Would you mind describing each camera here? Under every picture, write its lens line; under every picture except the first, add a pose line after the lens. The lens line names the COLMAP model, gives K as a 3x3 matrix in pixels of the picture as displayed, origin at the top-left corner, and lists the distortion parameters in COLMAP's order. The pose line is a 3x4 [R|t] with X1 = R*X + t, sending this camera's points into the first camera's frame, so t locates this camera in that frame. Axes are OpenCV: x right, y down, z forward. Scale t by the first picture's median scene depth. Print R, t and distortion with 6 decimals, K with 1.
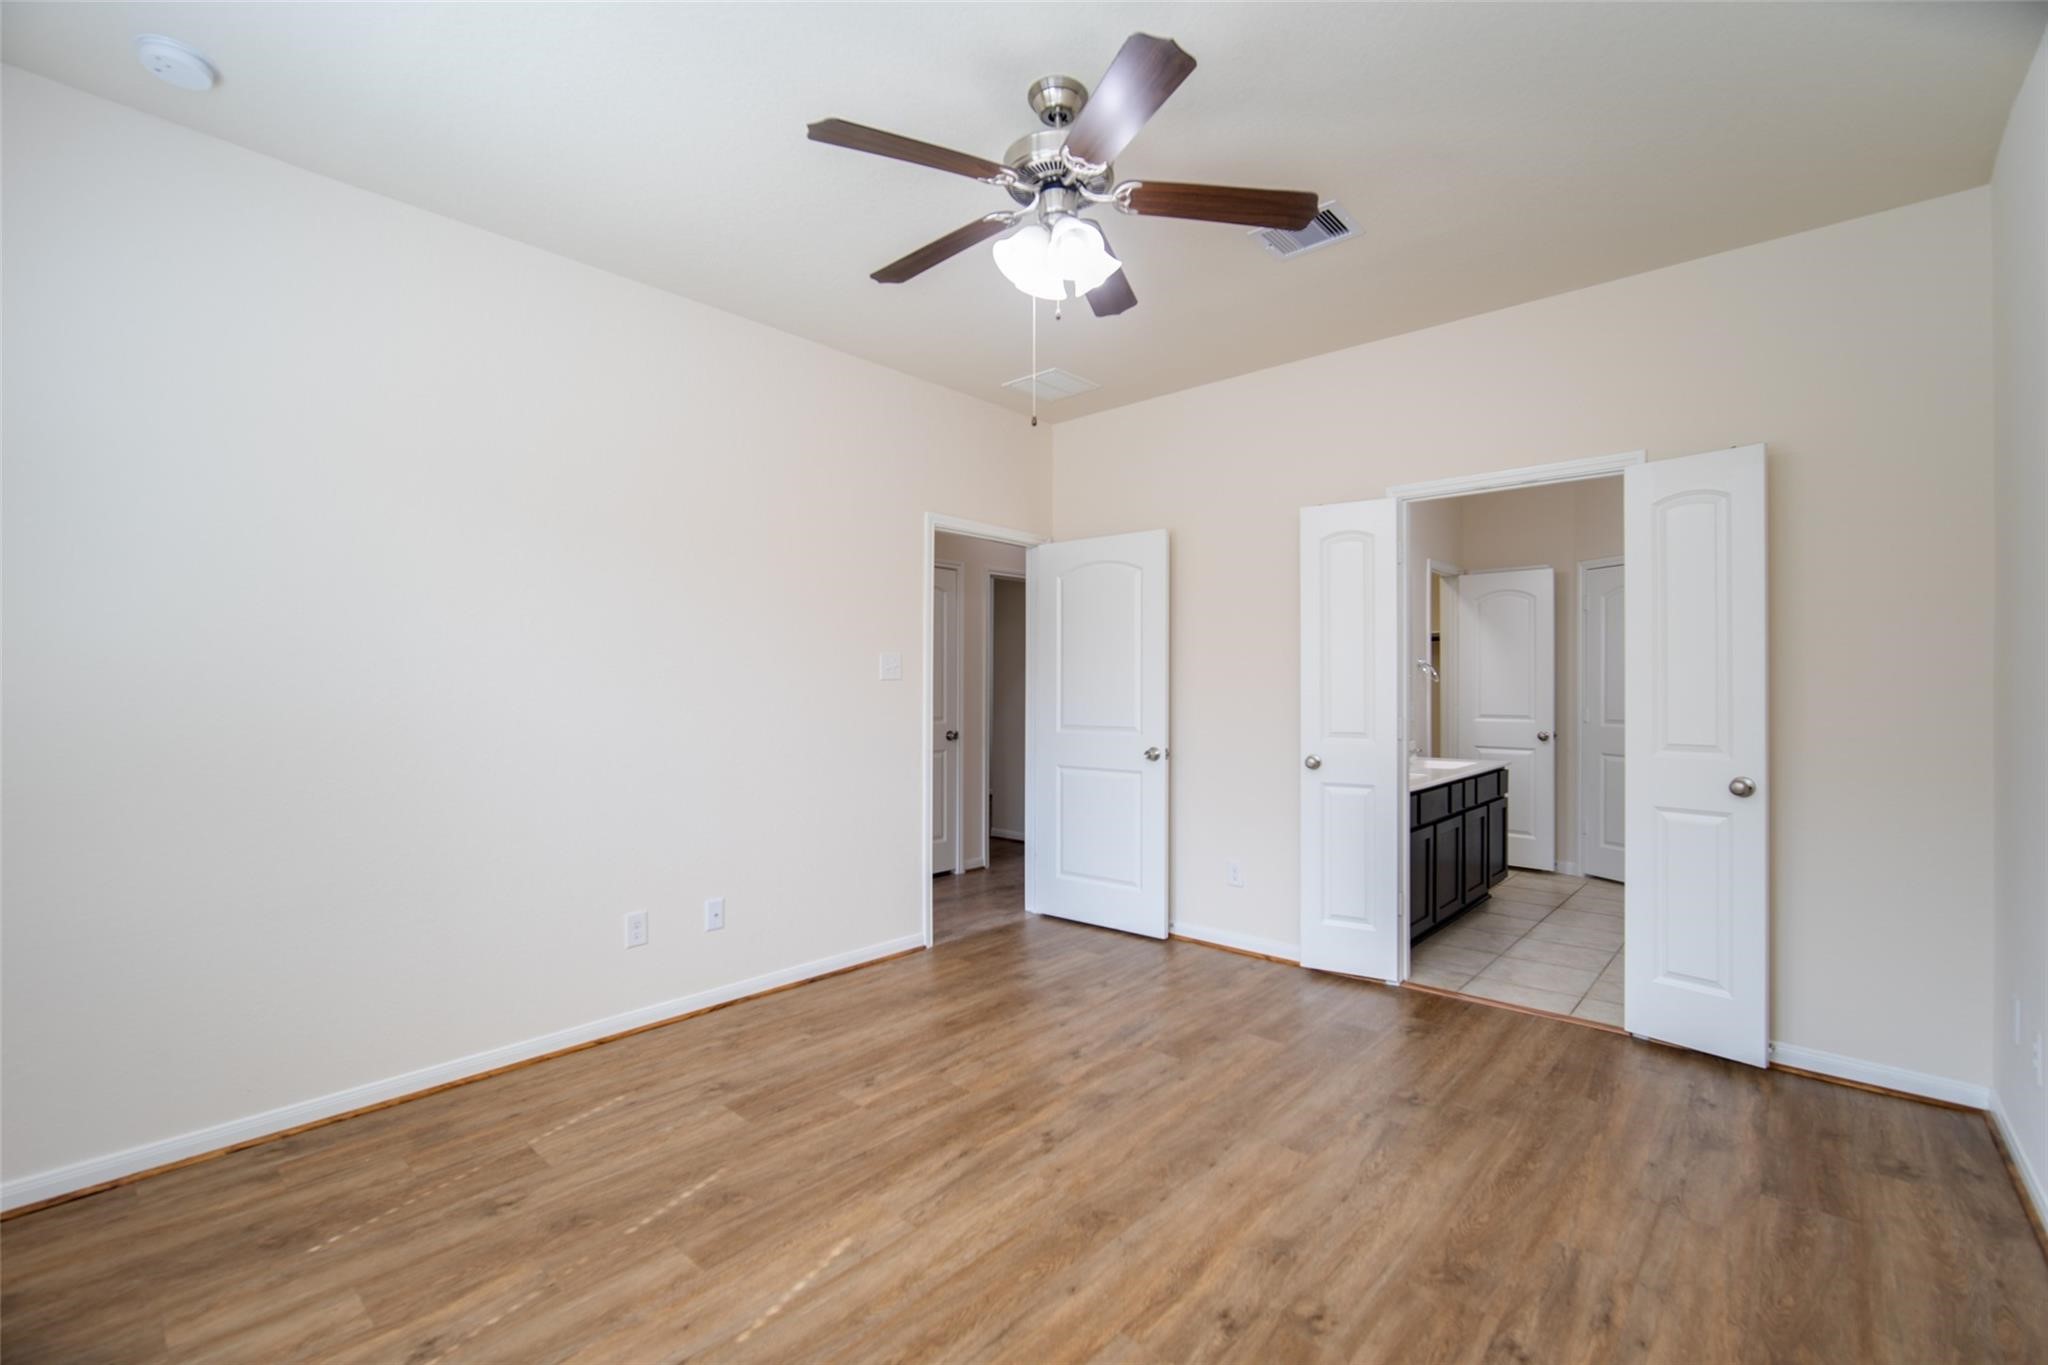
lens RADIAL K [[927.5, 0, 1076.9], [0, 927.5, 696.9], [0, 0, 1]] dist [-0.011102, 0.002046]
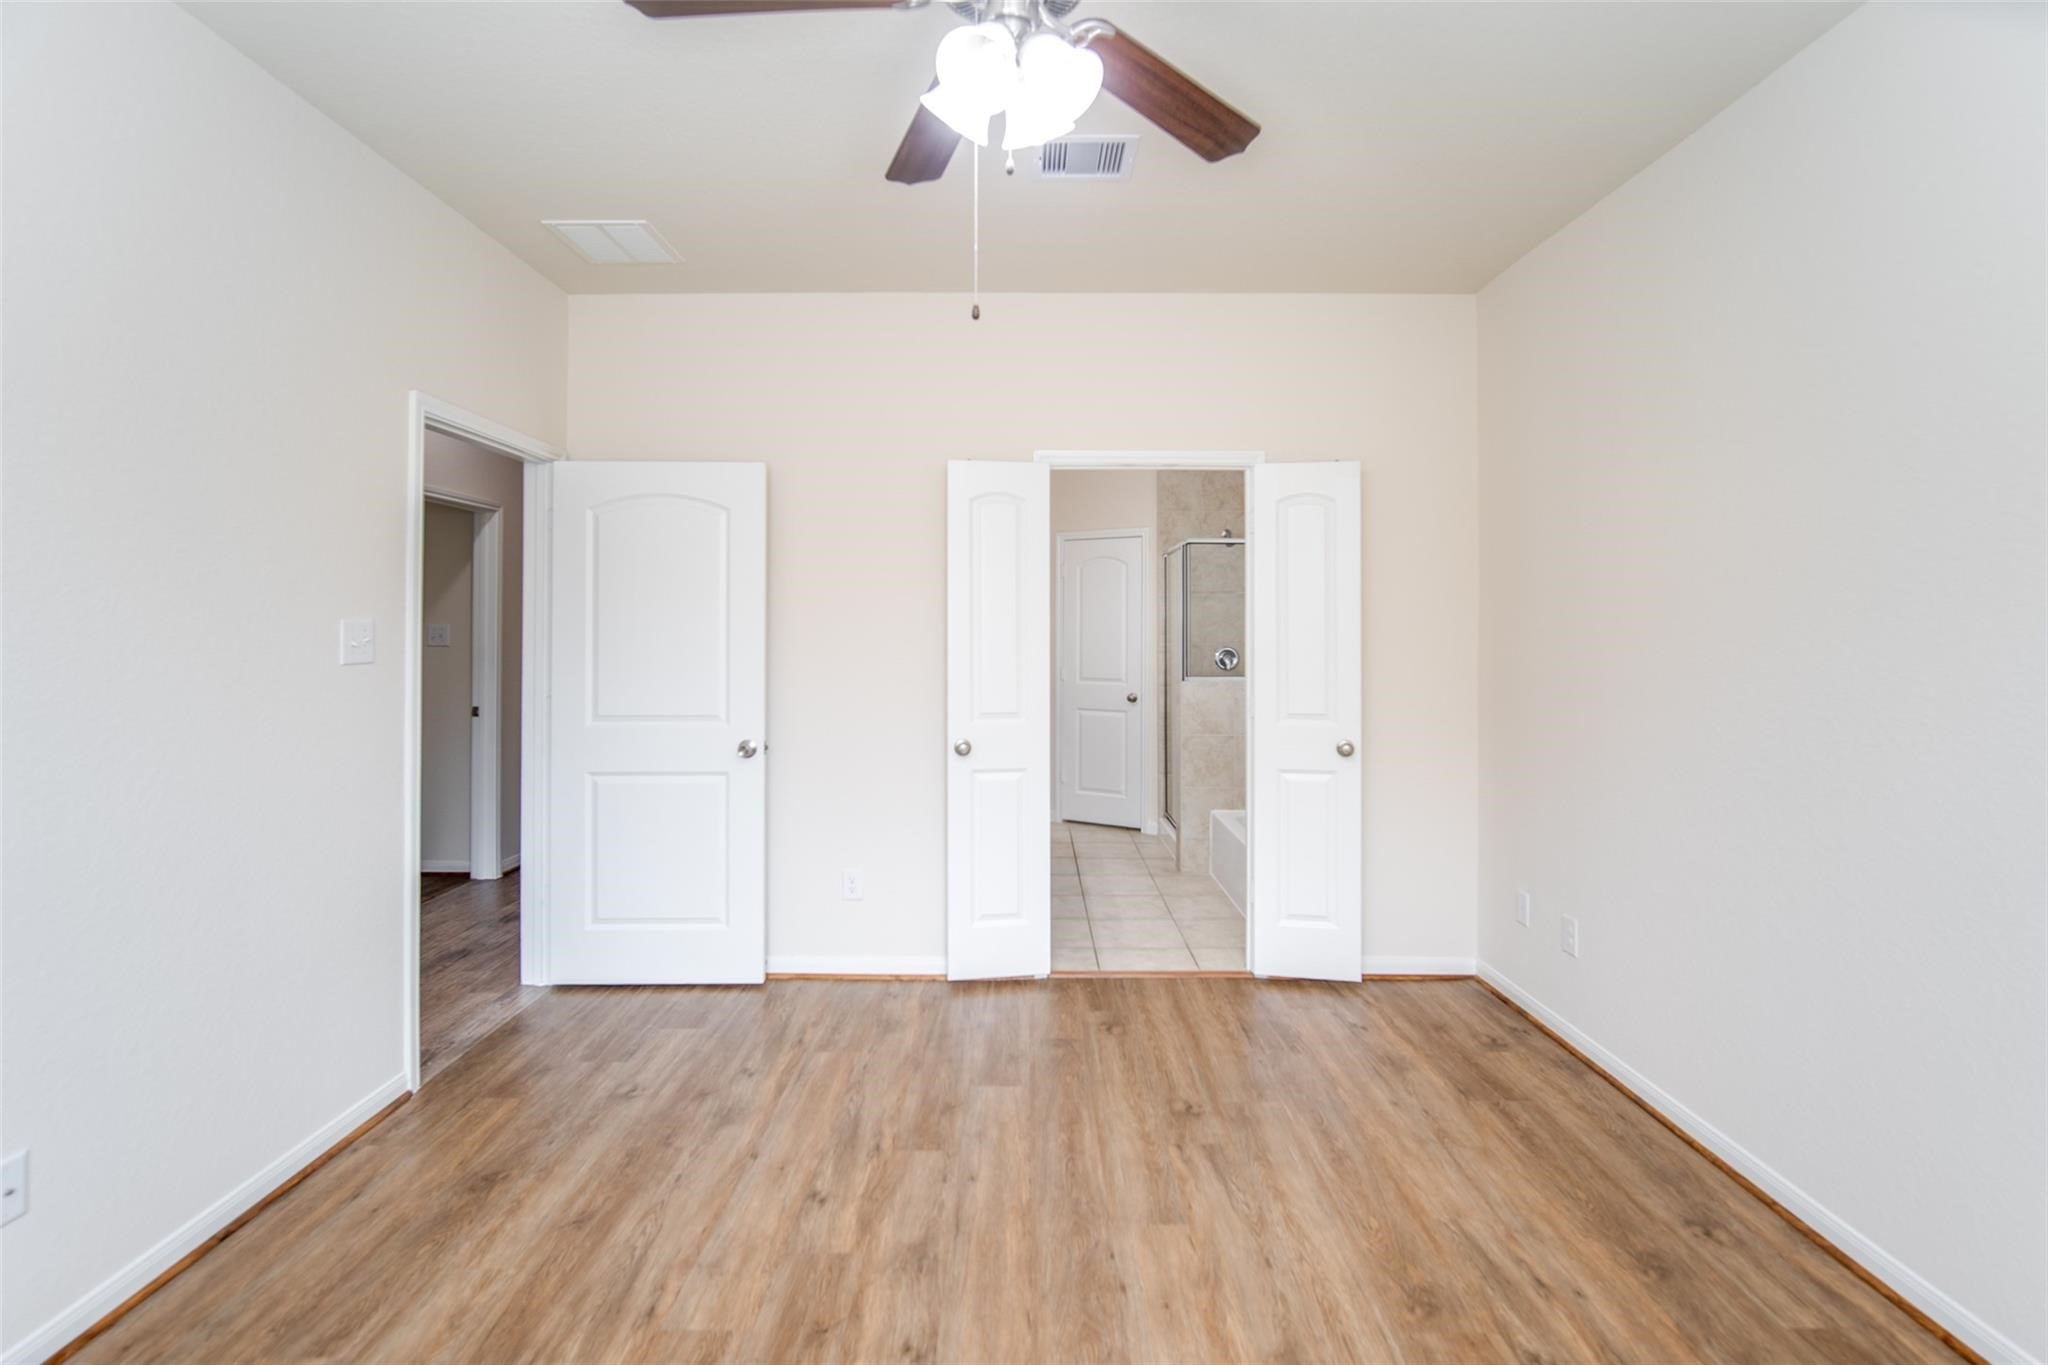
lens RADIAL K [[927.5, 0, 1073.9], [0, 927.5, 630.5], [0, 0, 1]] dist [-0.011102, 0.002046]
pose [[0.749587, 0.003540, 0.661896, -0.305686], [0.002368, 0.999965, -0.008030, -0.041840], [-0.661901, 0.007587, 0.749553, 0.312109]]
